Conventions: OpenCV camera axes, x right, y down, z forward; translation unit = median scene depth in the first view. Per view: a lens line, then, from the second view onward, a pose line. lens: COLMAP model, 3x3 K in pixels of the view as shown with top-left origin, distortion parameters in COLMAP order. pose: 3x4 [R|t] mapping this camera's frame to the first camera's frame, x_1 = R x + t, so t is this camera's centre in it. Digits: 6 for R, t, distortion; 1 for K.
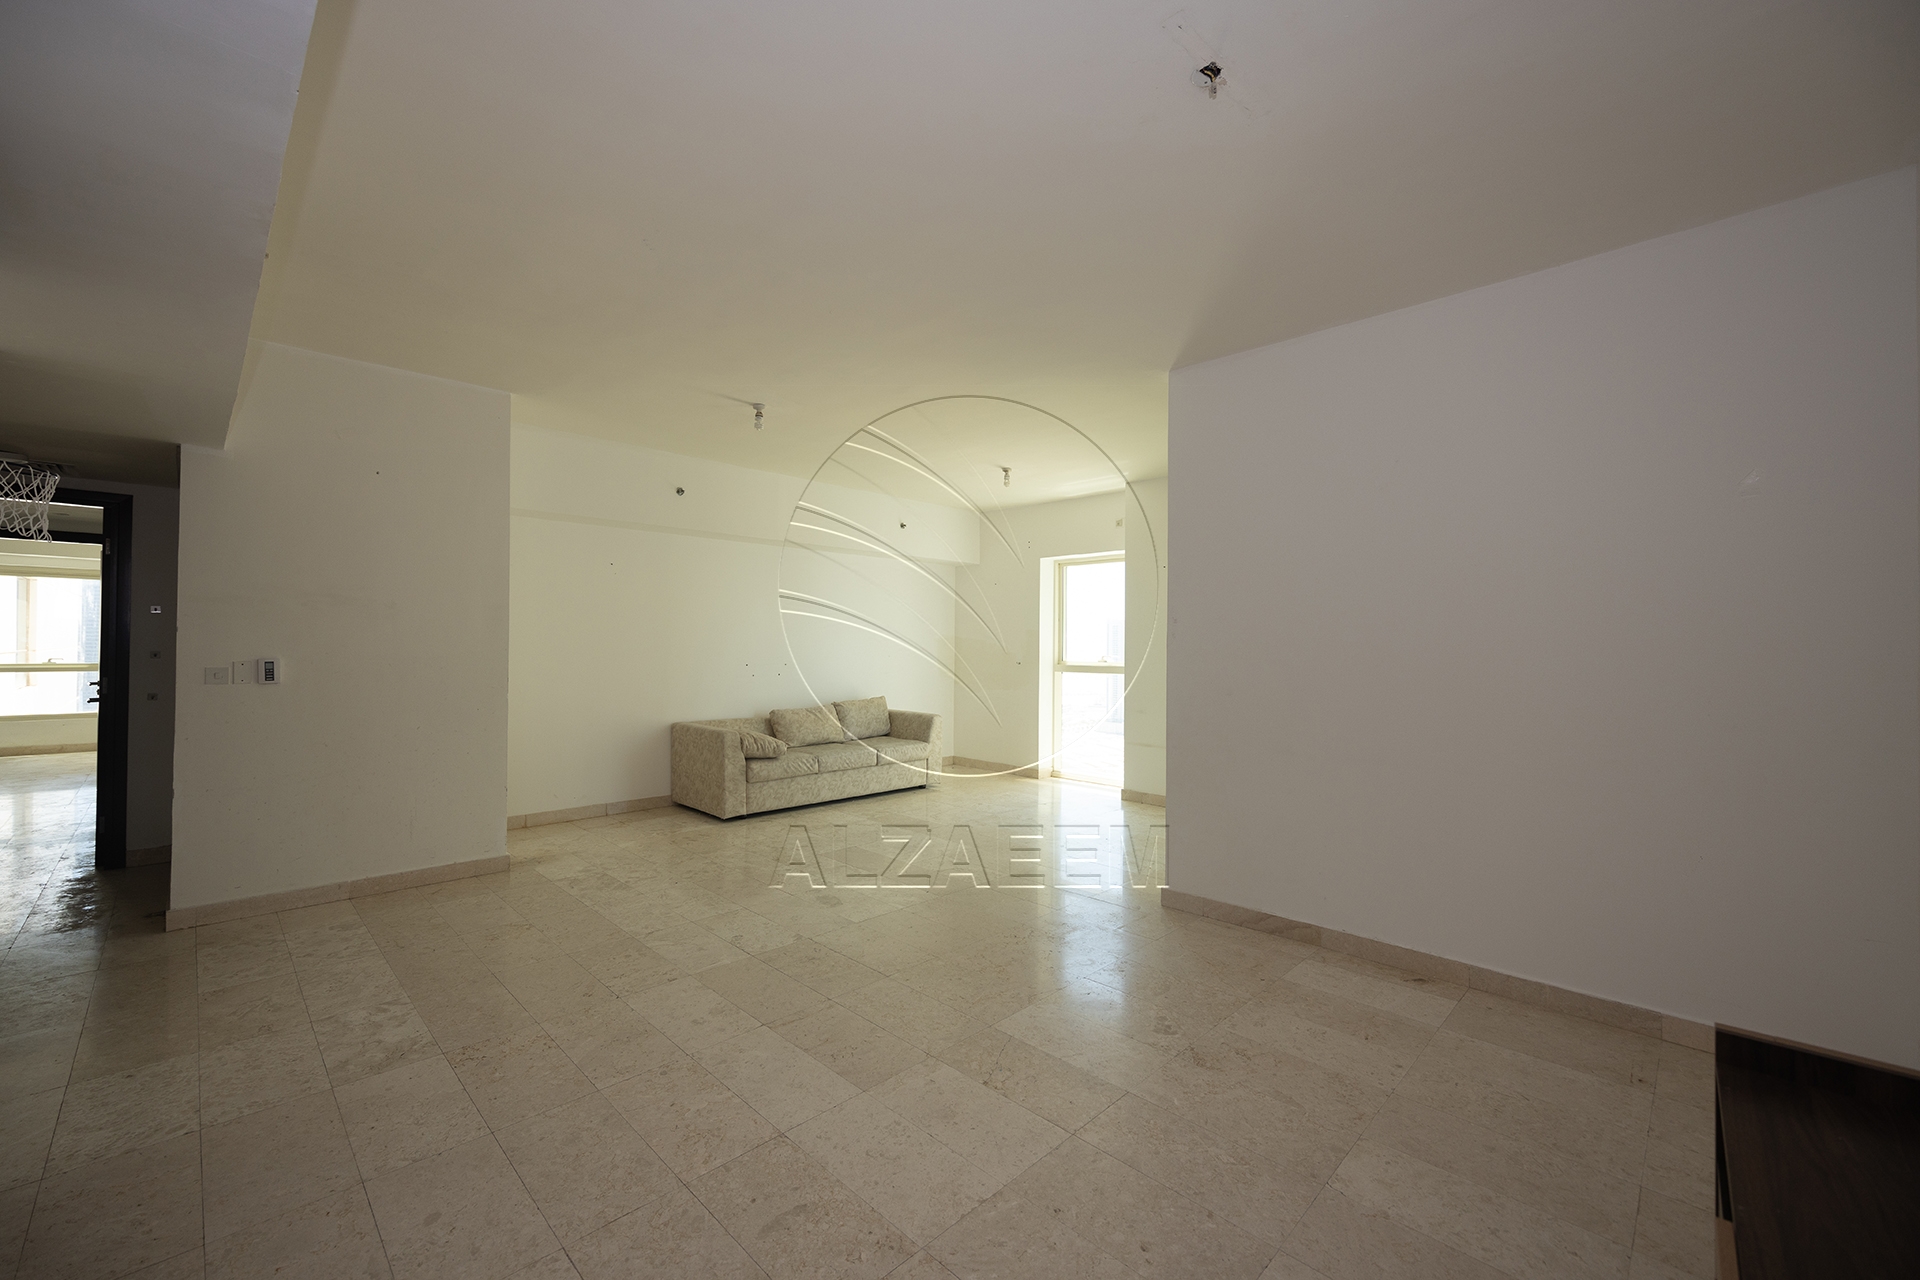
lens RADIAL K [[763.0, 0, 959.5], [0, 763.0, 635.2], [0, 0, 1]] dist [-0.006064, -0.000223]
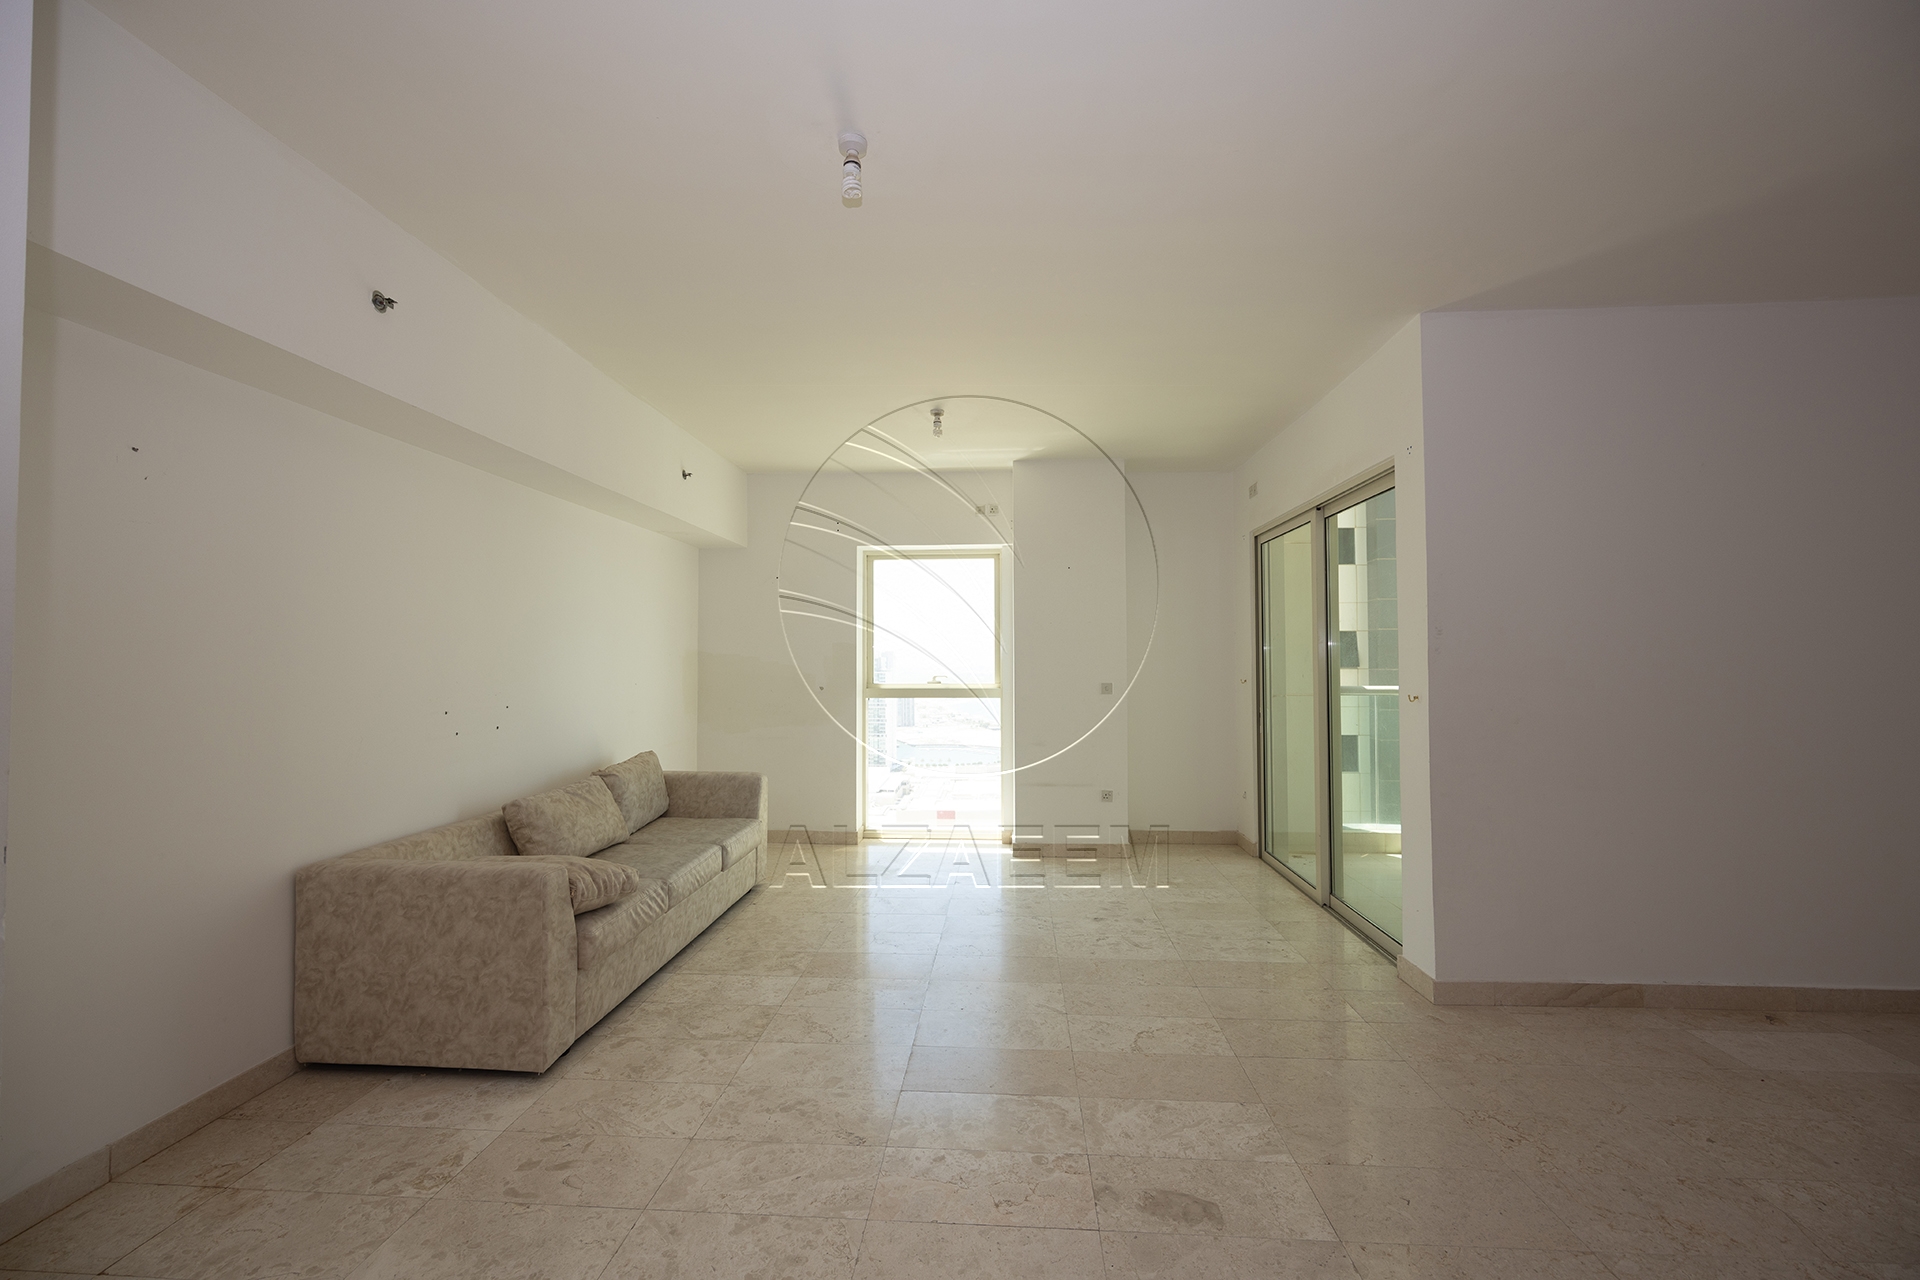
lens RADIAL K [[763.0, 0, 959.5], [0, 763.0, 635.2], [0, 0, 1]] dist [-0.006064, -0.000223]
pose [[0.756117, 0.011002, 0.654344, -0.351426], [0.000091, 0.999857, -0.016917, -0.001609], [-0.654436, 0.012851, 0.756008, 0.431277]]
